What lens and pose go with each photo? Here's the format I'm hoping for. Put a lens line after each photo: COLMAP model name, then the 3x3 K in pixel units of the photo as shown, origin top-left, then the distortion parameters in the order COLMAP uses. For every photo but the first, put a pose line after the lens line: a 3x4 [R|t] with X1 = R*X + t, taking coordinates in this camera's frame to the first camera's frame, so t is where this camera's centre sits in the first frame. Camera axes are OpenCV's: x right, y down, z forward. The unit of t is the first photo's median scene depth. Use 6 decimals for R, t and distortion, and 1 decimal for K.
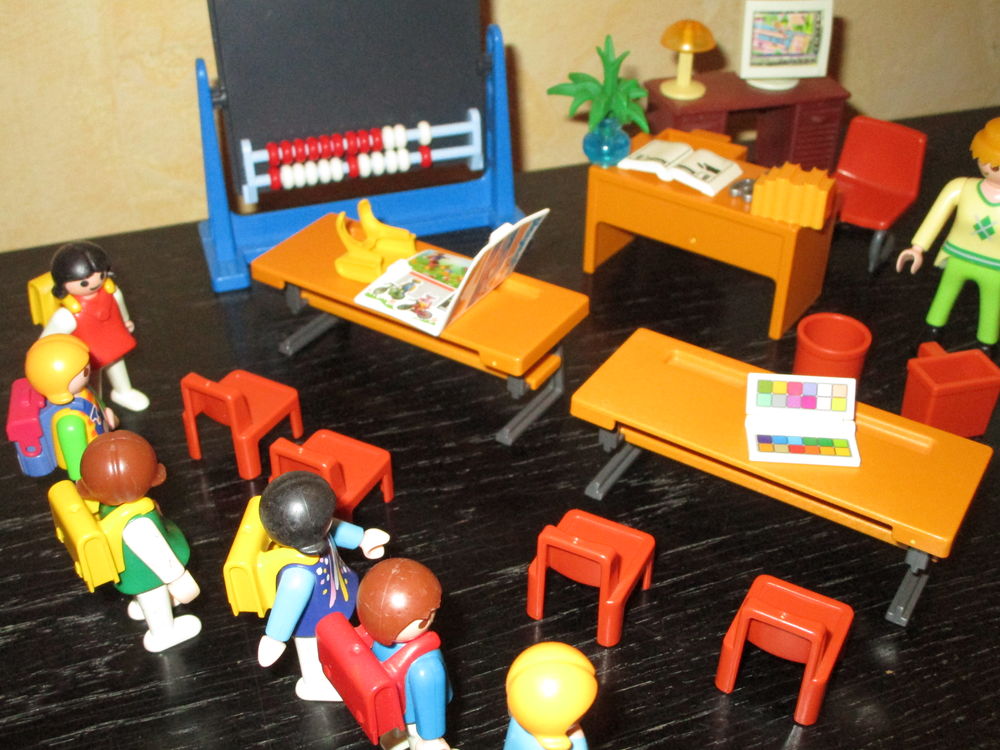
lens RADIAL K [[1155.7, 0, 500.0], [0, 1155.7, 375.0], [0, 0, 1]] dist [-0.079376, 0.021798]
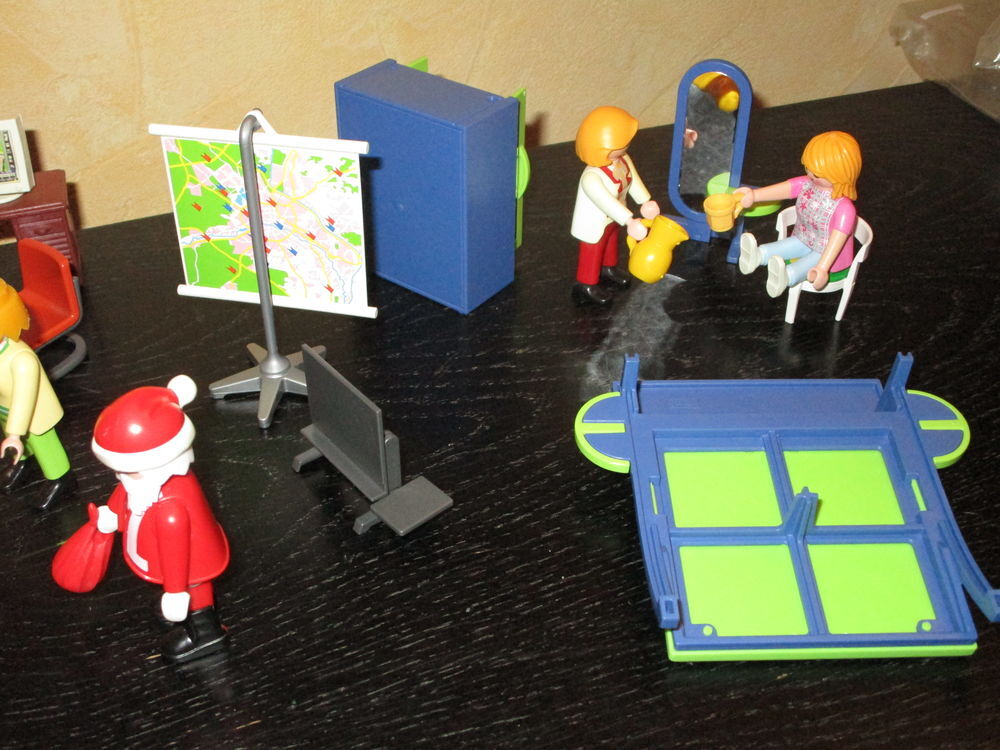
lens RADIAL K [[1155.7, 0, 500.0], [0, 1155.7, 375.0], [0, 0, 1]] dist [-0.079376, 0.021798]
pose [[0.999086, -0.025082, 0.034626, 0.727468], [0.023359, 0.998511, 0.049306, -0.149087], [-0.035811, -0.048452, 0.998183, -0.053377]]
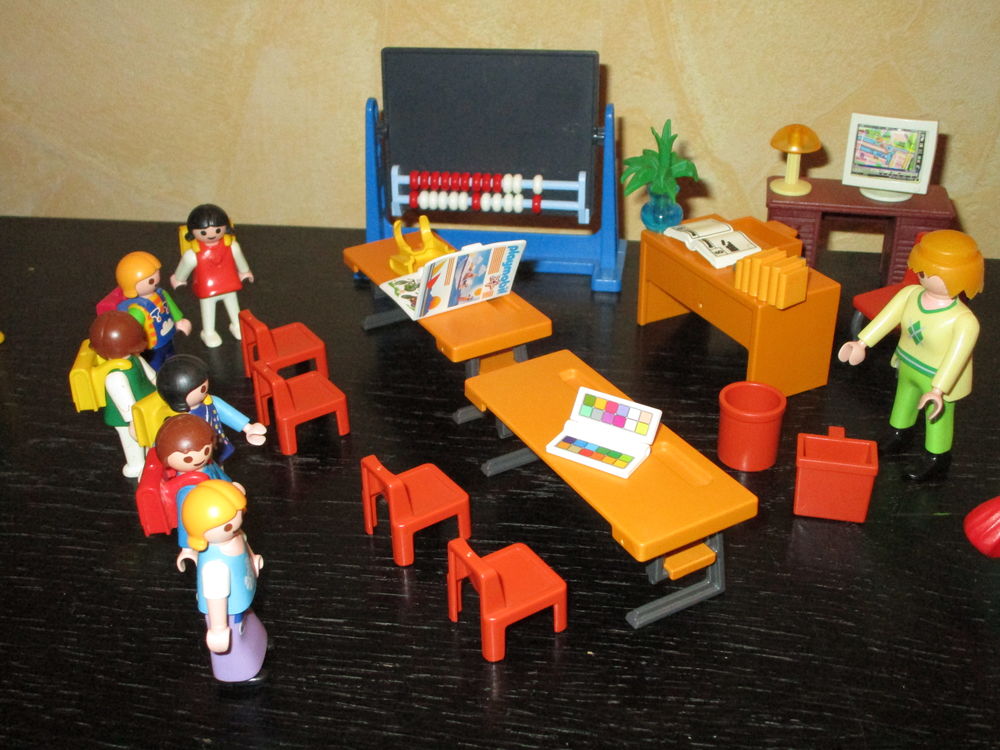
lens RADIAL K [[1155.7, 0, 500.0], [0, 1155.7, 375.0], [0, 0, 1]] dist [-0.079376, 0.021798]
pose [[0.881463, 0.214913, -0.420518, 0.453240], [-0.252513, 0.966956, -0.035122, 0.035199], [0.399074, 0.137145, 0.906604, -0.082483]]
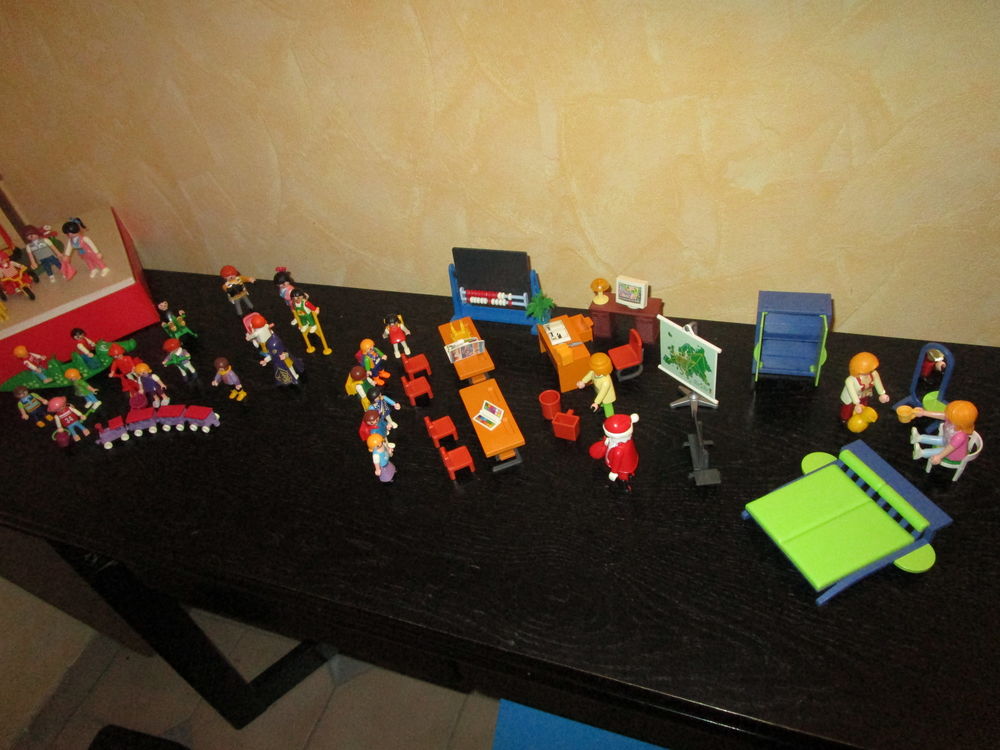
lens RADIAL K [[730.9, 0, 500.0], [0, 730.9, 375.0], [0, 0, 1]] dist [-0.005137, -0.004742]
pose [[0.760324, 0.325541, -0.562077, 1.167572], [-0.228065, 0.944043, 0.238262, -0.493494], [0.608189, -0.052966, 0.792023, -0.685998]]
